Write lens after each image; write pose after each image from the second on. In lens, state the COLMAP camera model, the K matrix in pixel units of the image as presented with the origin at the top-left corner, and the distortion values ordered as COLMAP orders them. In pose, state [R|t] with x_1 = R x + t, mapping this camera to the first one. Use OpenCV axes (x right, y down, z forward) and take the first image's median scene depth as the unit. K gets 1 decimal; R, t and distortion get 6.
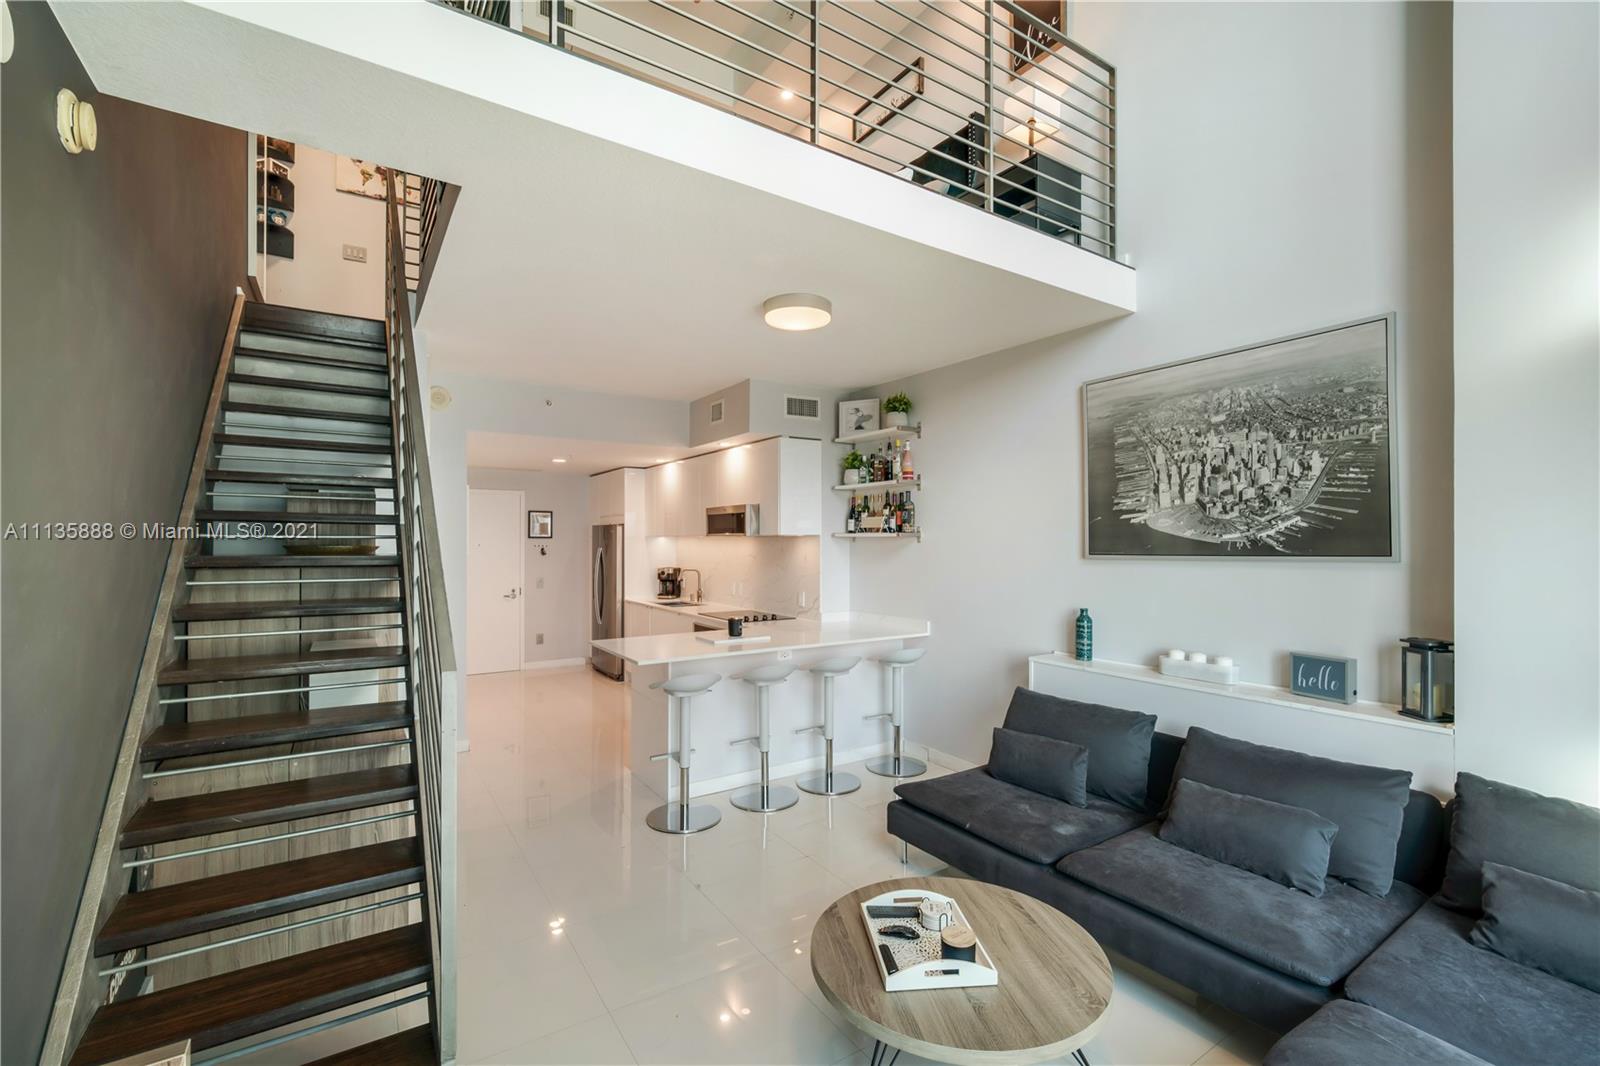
lens RADIAL K [[698.3, 0, 809.6], [0, 698.3, 537.4], [0, 0, 1]] dist [-0.012887, 0.003683]
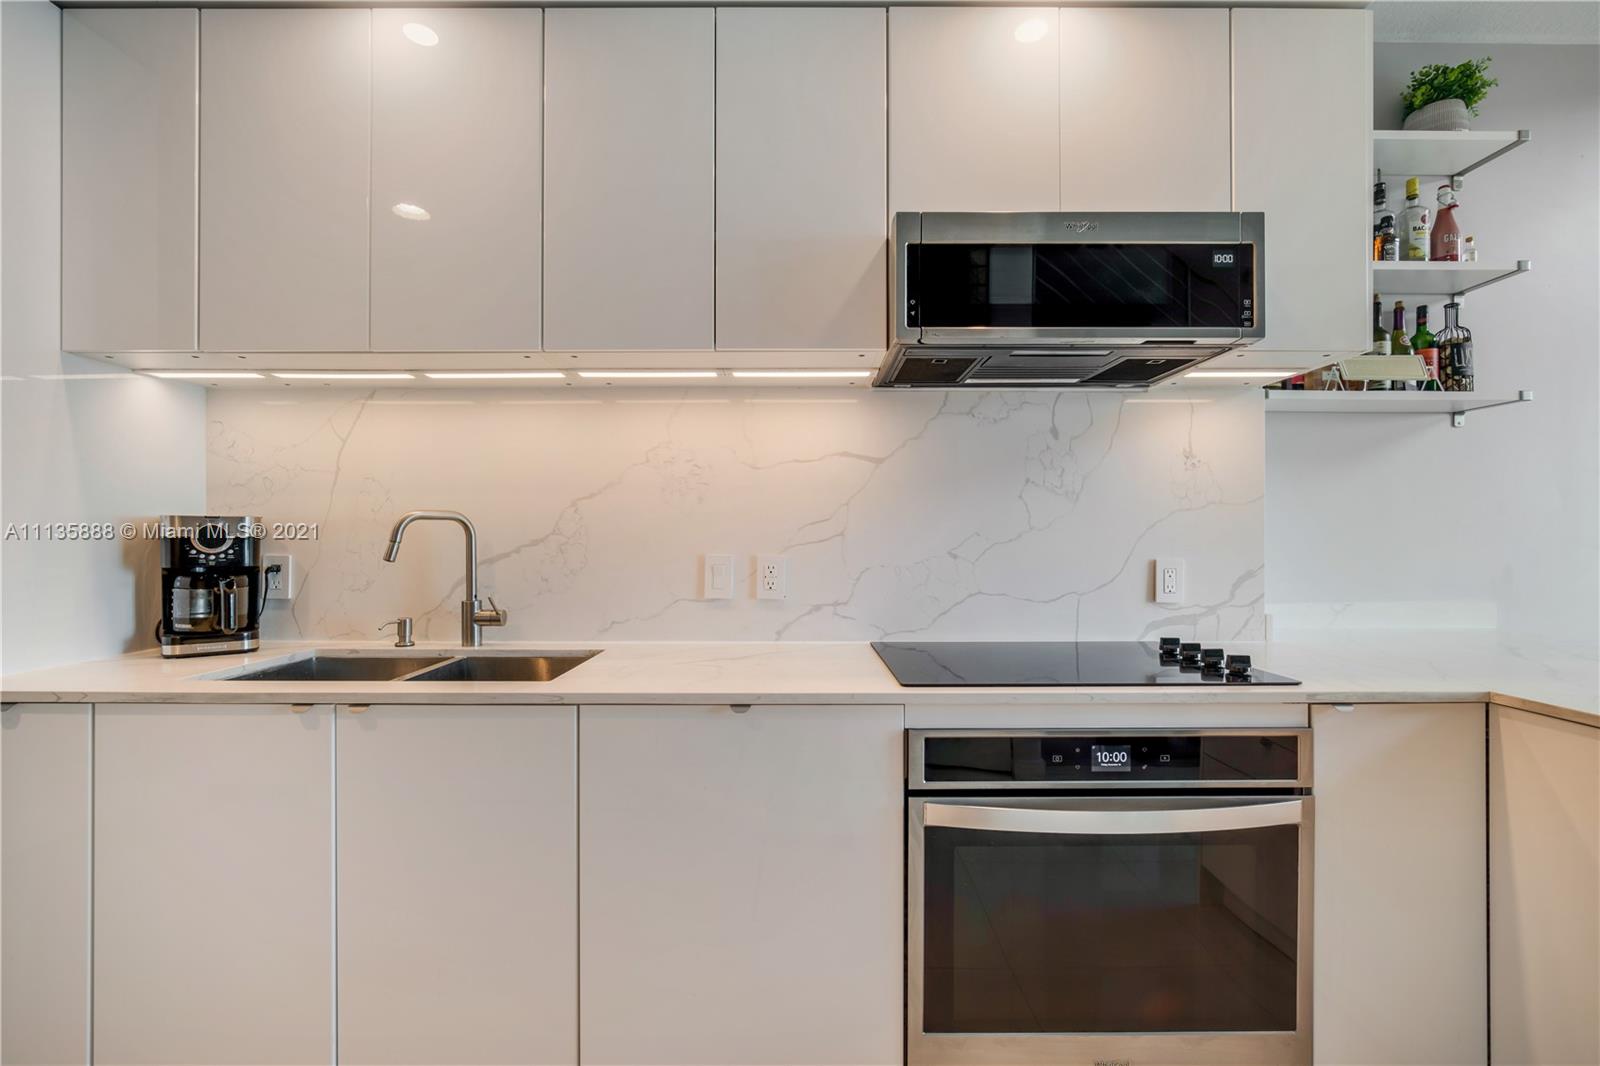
lens RADIAL K [[698.3, 0, 808.3], [0, 698.3, 539.1], [0, 0, 1]] dist [-0.012887, 0.003683]
pose [[0.549640, -0.003672, 0.835393, -0.435003], [-0.001046, 0.999987, 0.005084, 0.077039], [-0.835401, -0.003669, 0.549629, 1.106534]]
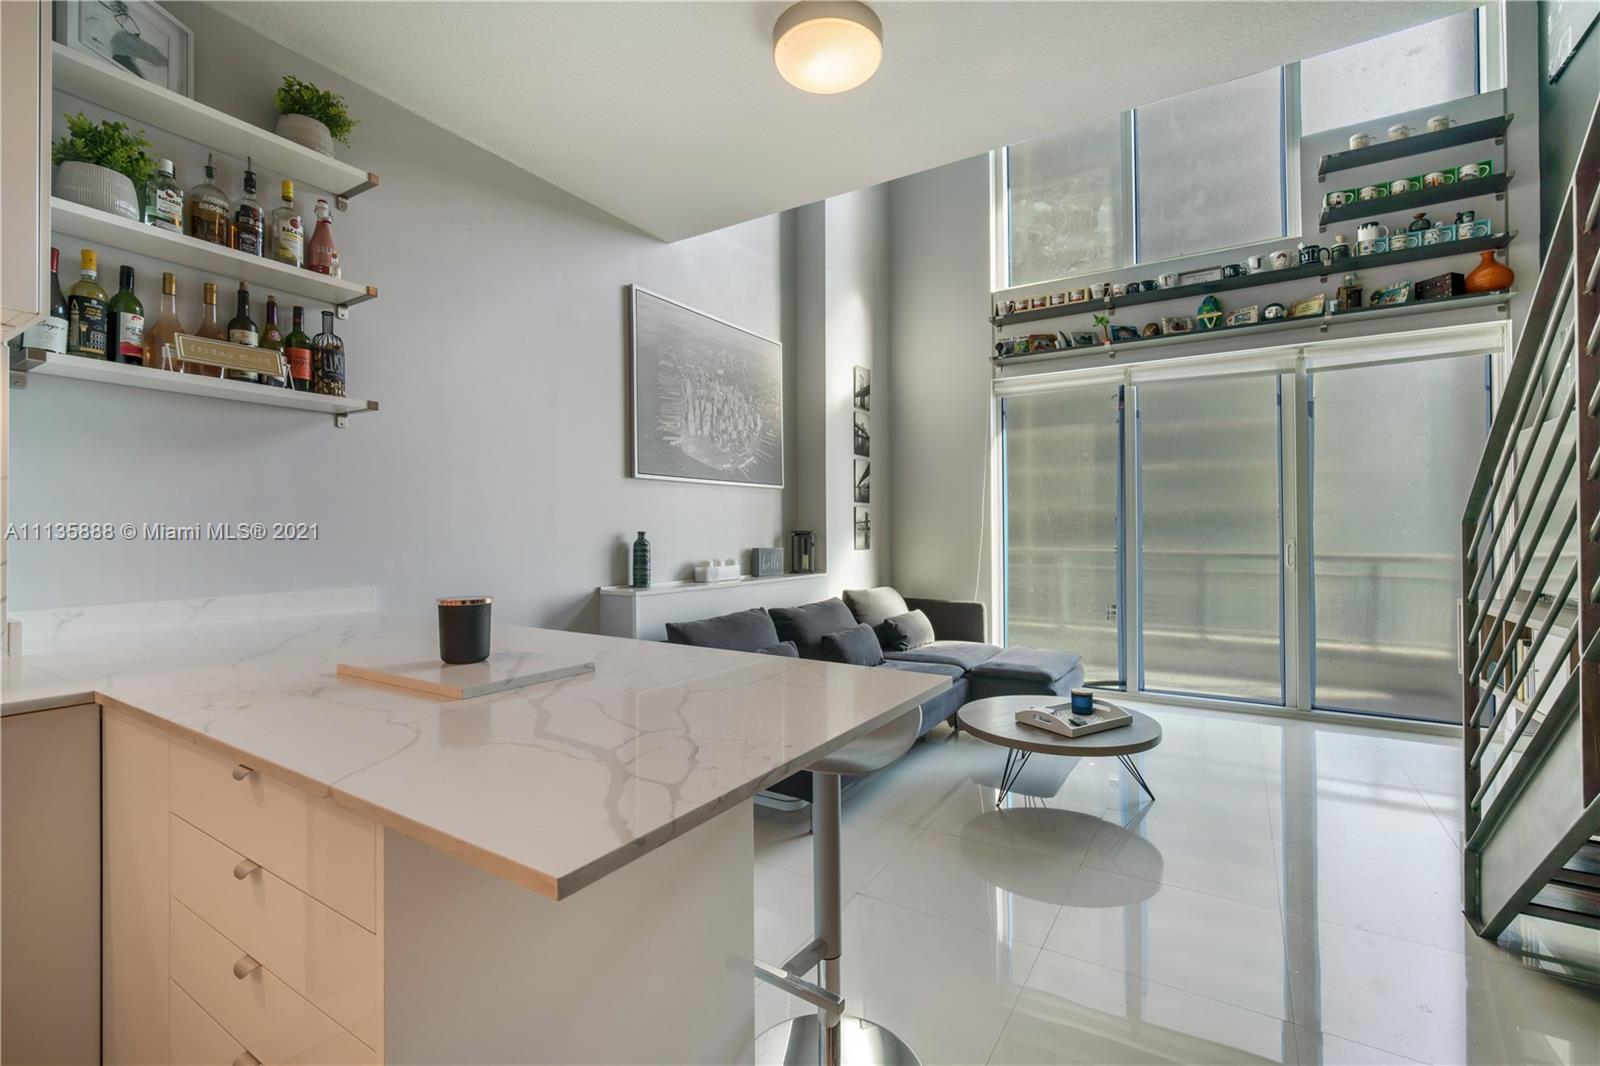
lens RADIAL K [[698.3, 0, 801.0], [0, 698.3, 522.2], [0, 0, 1]] dist [-0.012887, 0.003683]
pose [[-0.416079, 0.010728, 0.909265, -0.406605], [-0.004979, 0.999889, -0.014076, 0.077750], [-0.909315, -0.010384, -0.415979, 0.914435]]
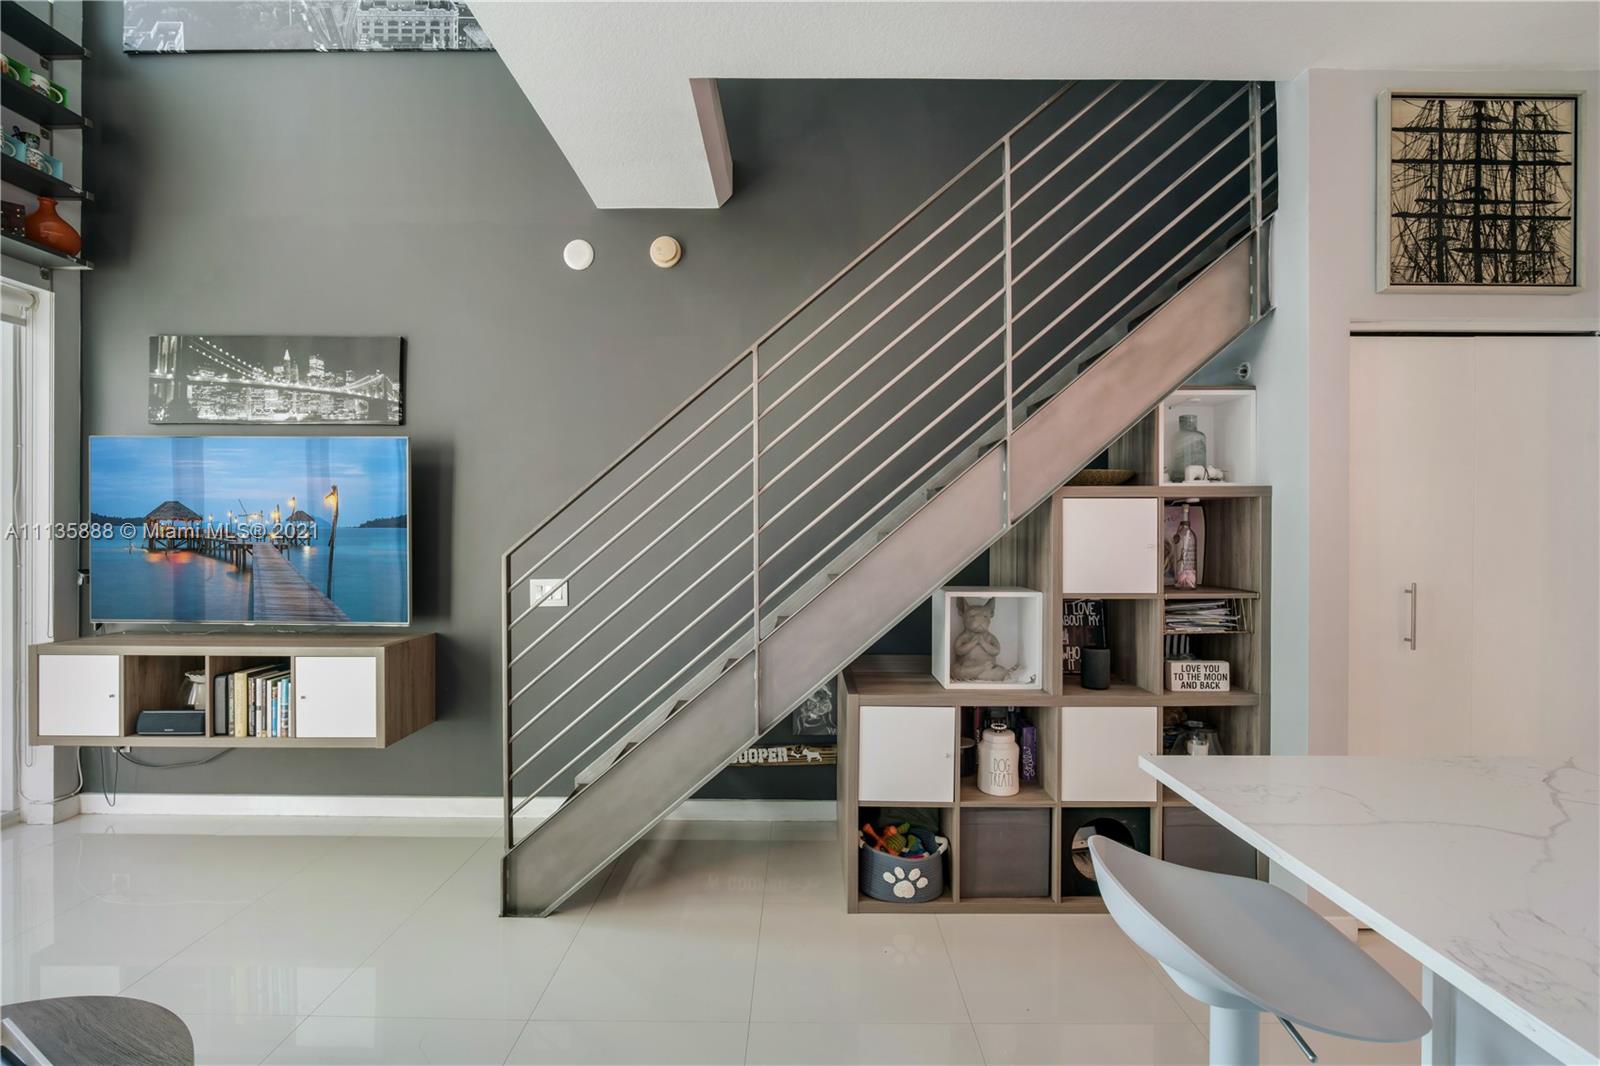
lens RADIAL K [[698.3, 0, 804.4], [0, 698.3, 534.0], [0, 0, 1]] dist [-0.012887, 0.003683]
pose [[-0.564828, -0.002394, -0.825205, 0.088349], [-0.000932, 0.999997, -0.002263, 0.053633], [0.825208, -0.000509, -0.564829, 0.784320]]
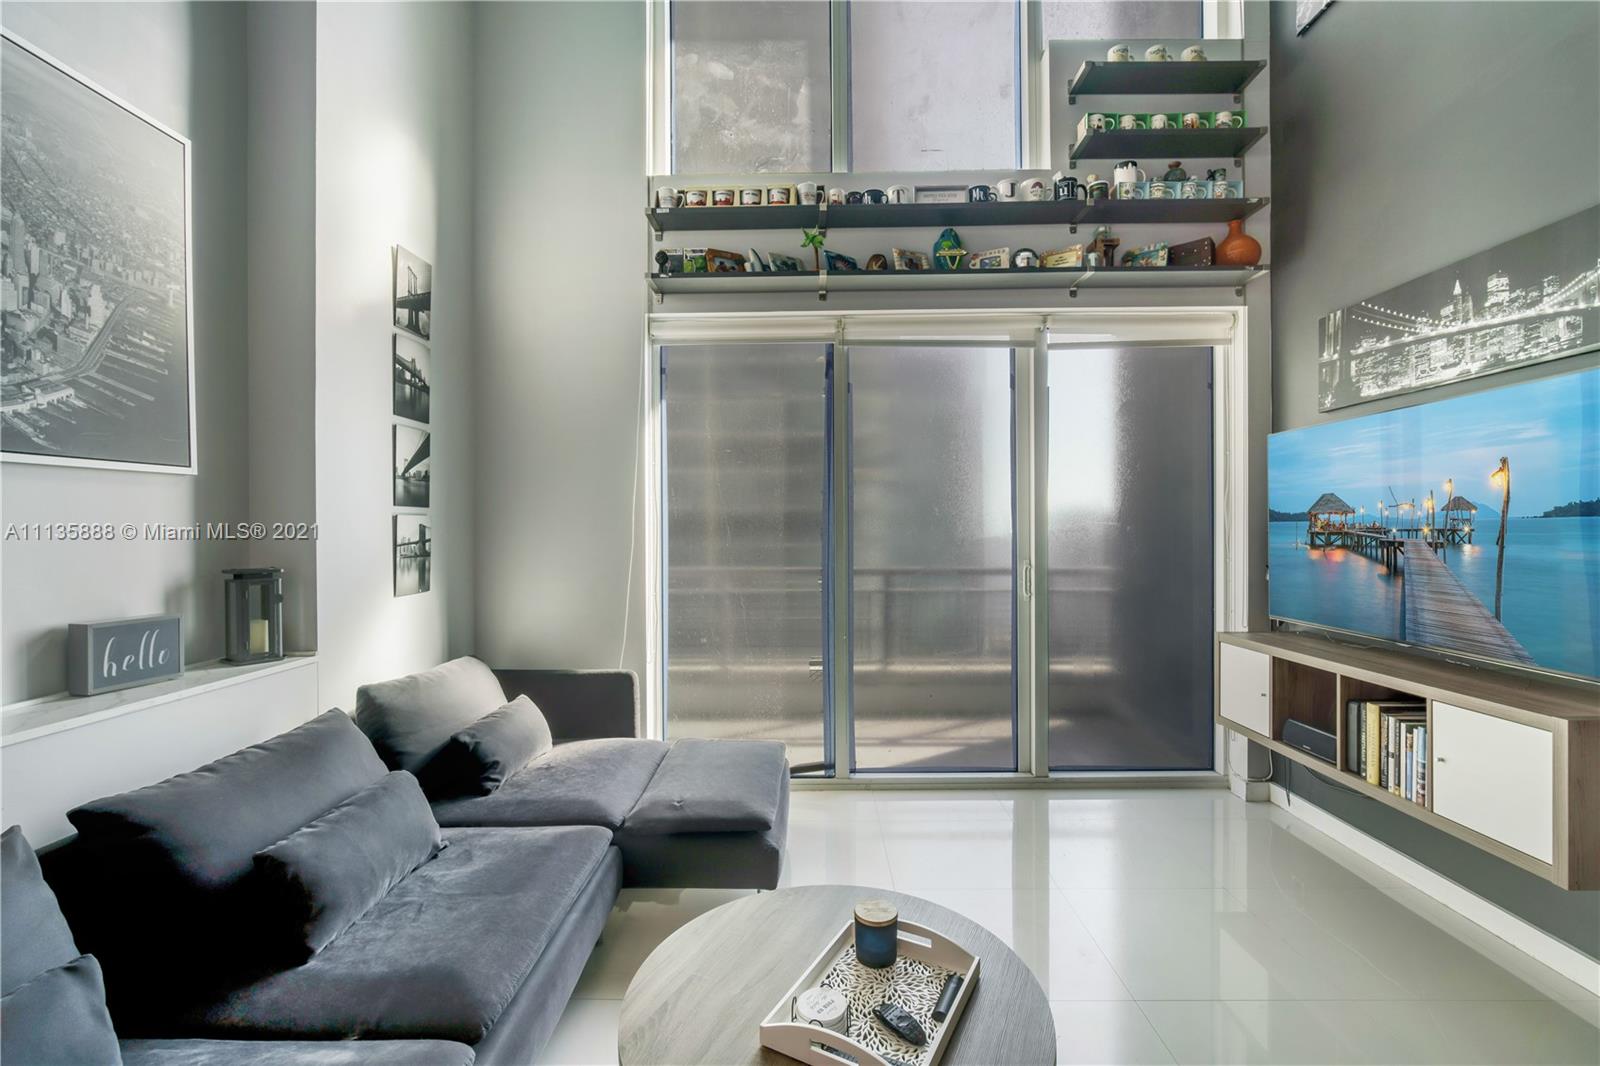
lens RADIAL K [[698.3, 0, 801.5], [0, 698.3, 528.0], [0, 0, 1]] dist [-0.012887, 0.003683]
pose [[-0.821219, 0.005173, 0.570590, -0.068875], [0.002430, 0.999982, -0.005569, 0.054089], [-0.570608, -0.003187, -0.821216, 0.676059]]
